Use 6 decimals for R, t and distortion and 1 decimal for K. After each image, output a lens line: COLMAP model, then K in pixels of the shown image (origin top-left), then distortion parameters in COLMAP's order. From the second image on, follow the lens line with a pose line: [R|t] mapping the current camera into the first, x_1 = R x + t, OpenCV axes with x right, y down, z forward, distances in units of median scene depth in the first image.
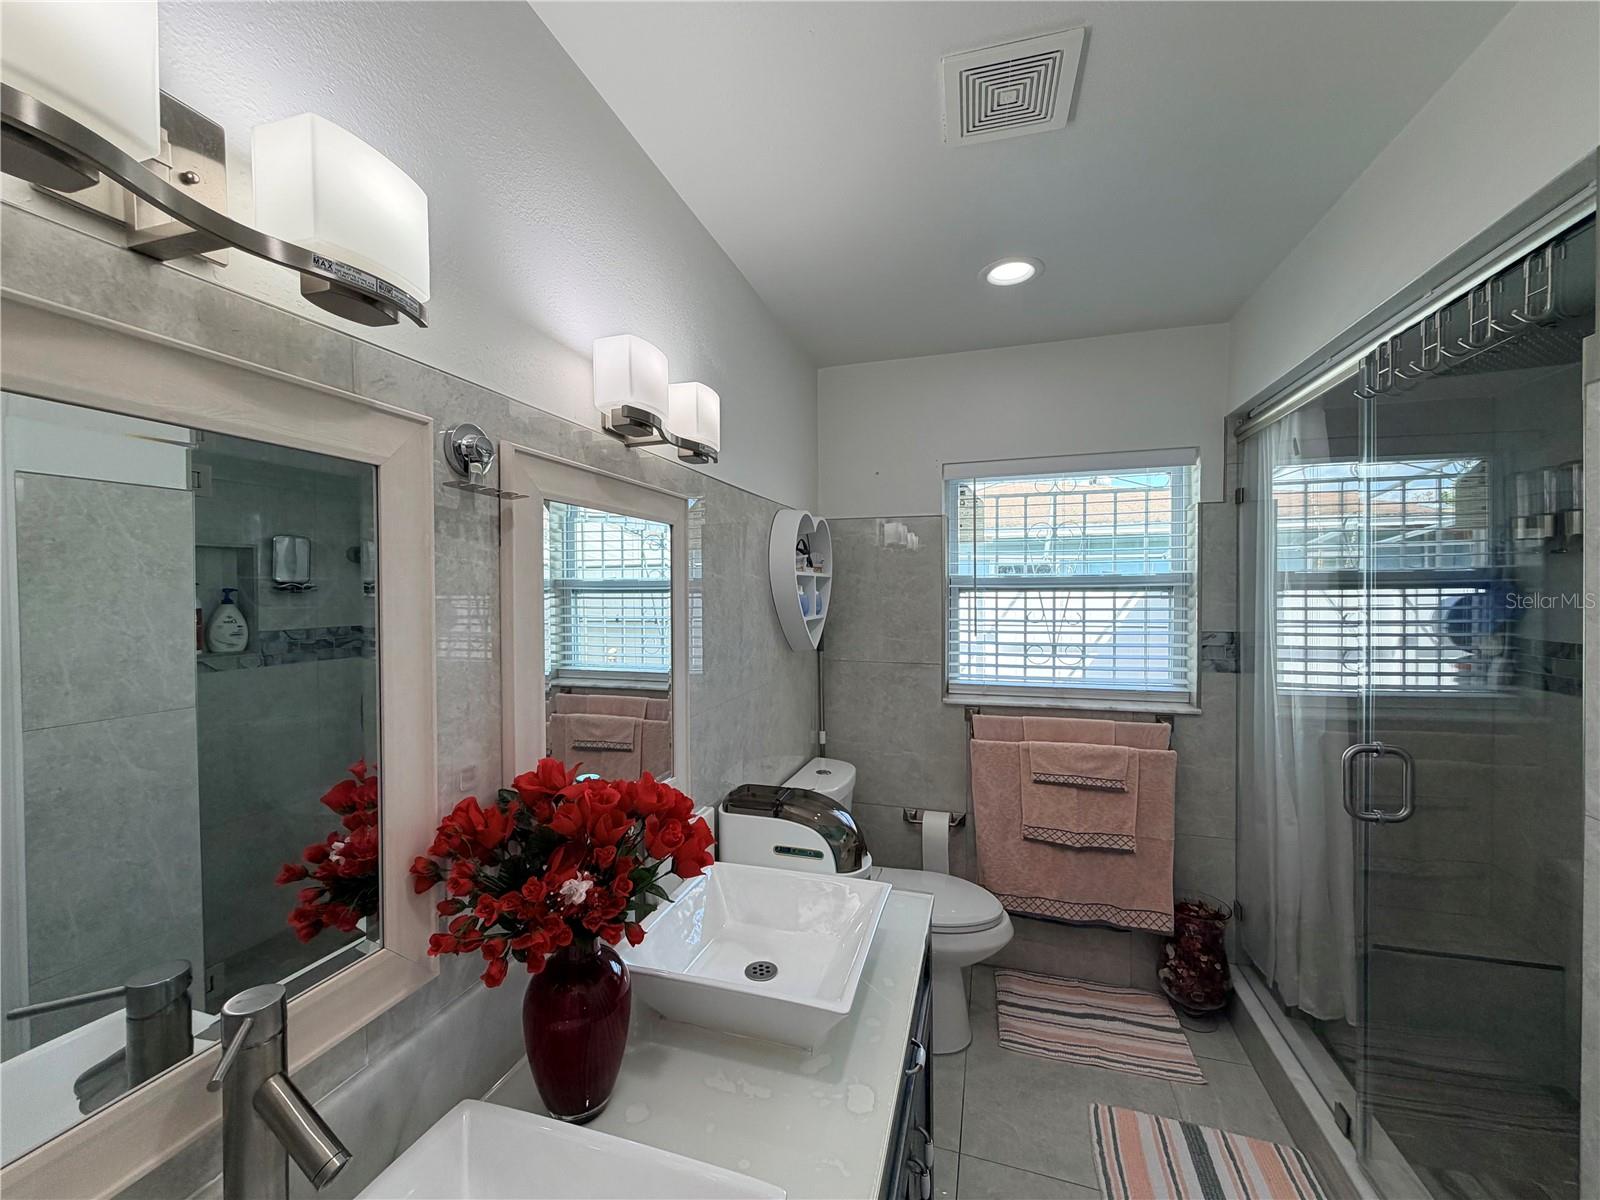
lens RADIAL K [[639.1, 0, 798.2], [0, 639.1, 601.1], [0, 0, 1]] dist [0.002164, -0.000492]
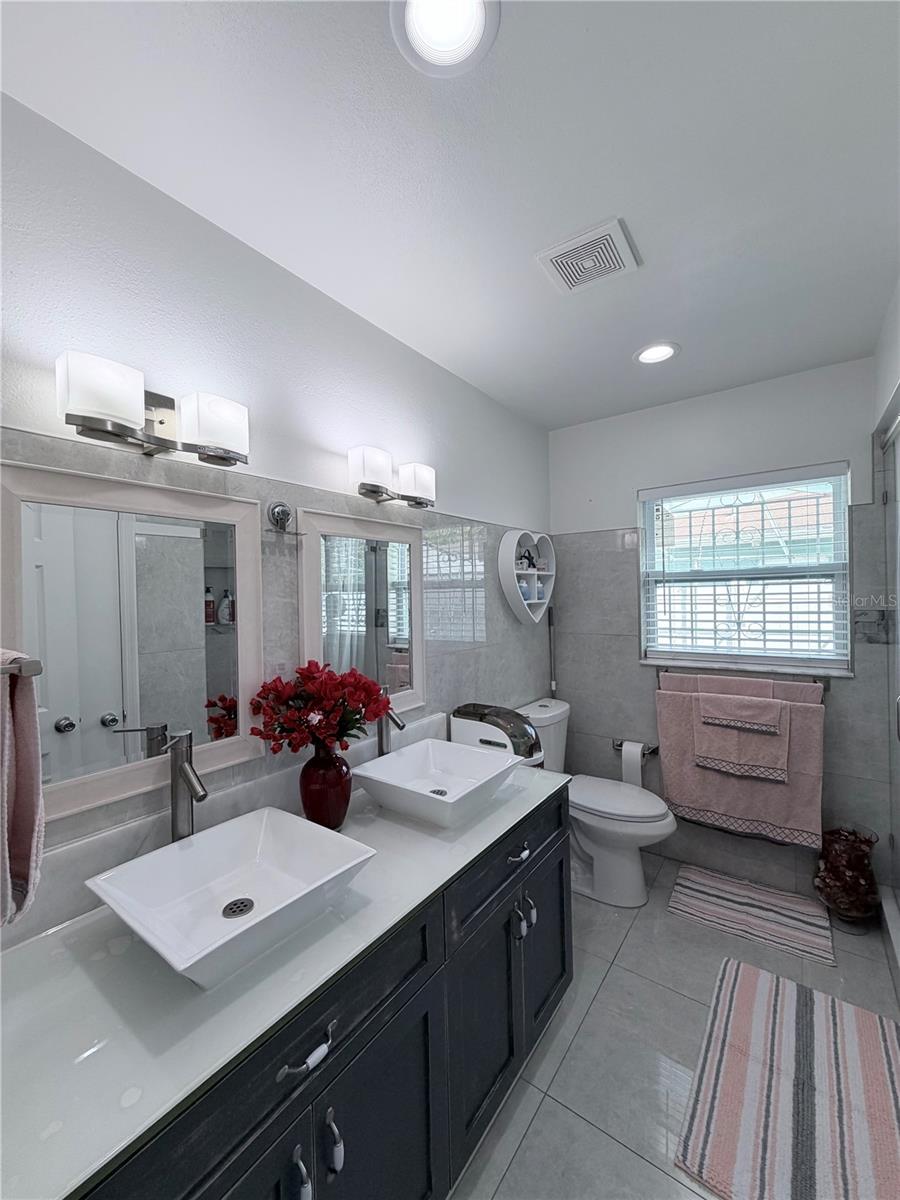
lens RADIAL K [[479.3, 0, 452.2], [0, 479.3, 596.6], [0, 0, 1]] dist [0.002164, -0.000492]
pose [[0.946178, -0.013082, -0.323382, 0.256226], [0.010834, 0.999903, -0.008752, 0.027744], [0.323465, 0.004777, 0.946228, -0.152239]]
